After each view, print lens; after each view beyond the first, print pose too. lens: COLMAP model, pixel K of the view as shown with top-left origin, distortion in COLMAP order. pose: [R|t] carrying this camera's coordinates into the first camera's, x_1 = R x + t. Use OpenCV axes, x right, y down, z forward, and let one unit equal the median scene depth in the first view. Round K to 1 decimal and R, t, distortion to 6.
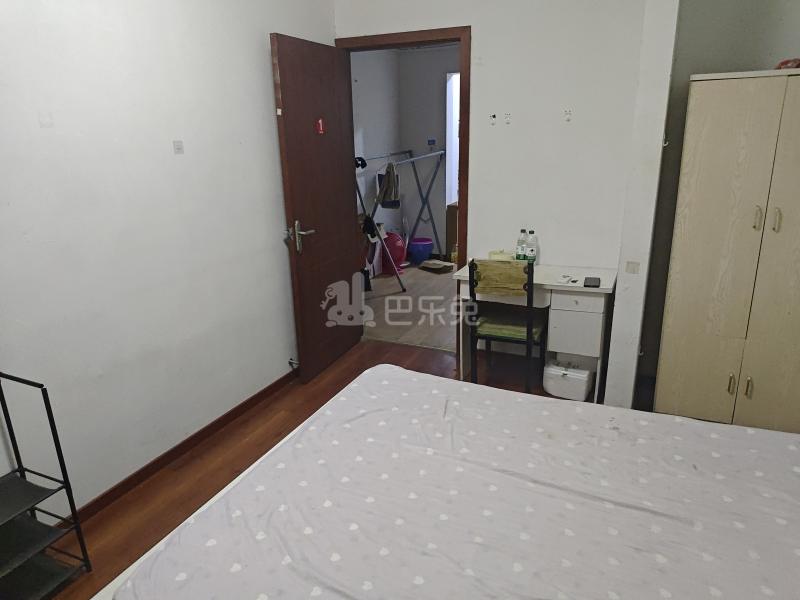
lens RADIAL K [[551.3, 0, 395.4], [0, 551.3, 302.0], [0, 0, 1]] dist [0.024528, -0.019308]
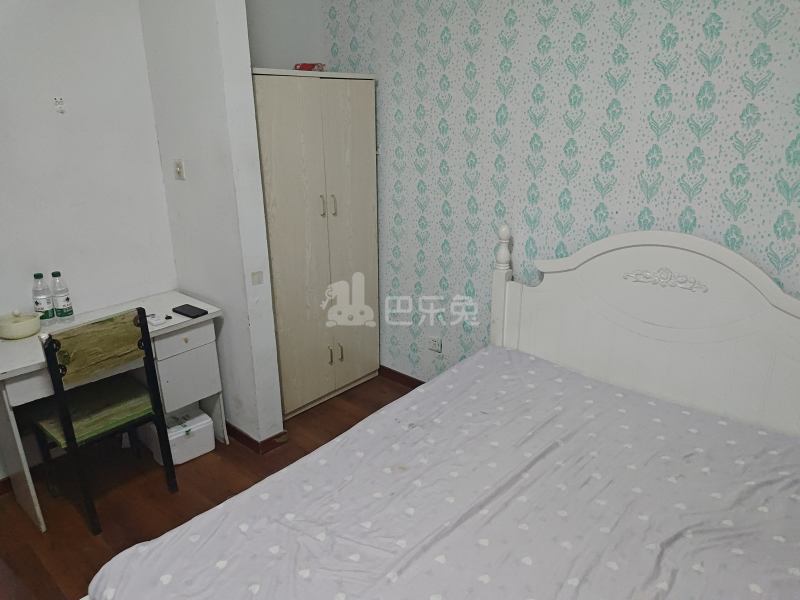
lens RADIAL K [[551.3, 0, 398.4], [0, 551.3, 300.2], [0, 0, 1]] dist [0.024528, -0.019308]
pose [[0.272549, -0.282761, 0.919654, -0.316739], [0.284677, 0.936743, 0.203648, -0.132447], [-0.919063, 0.206300, 0.335804, 0.444027]]
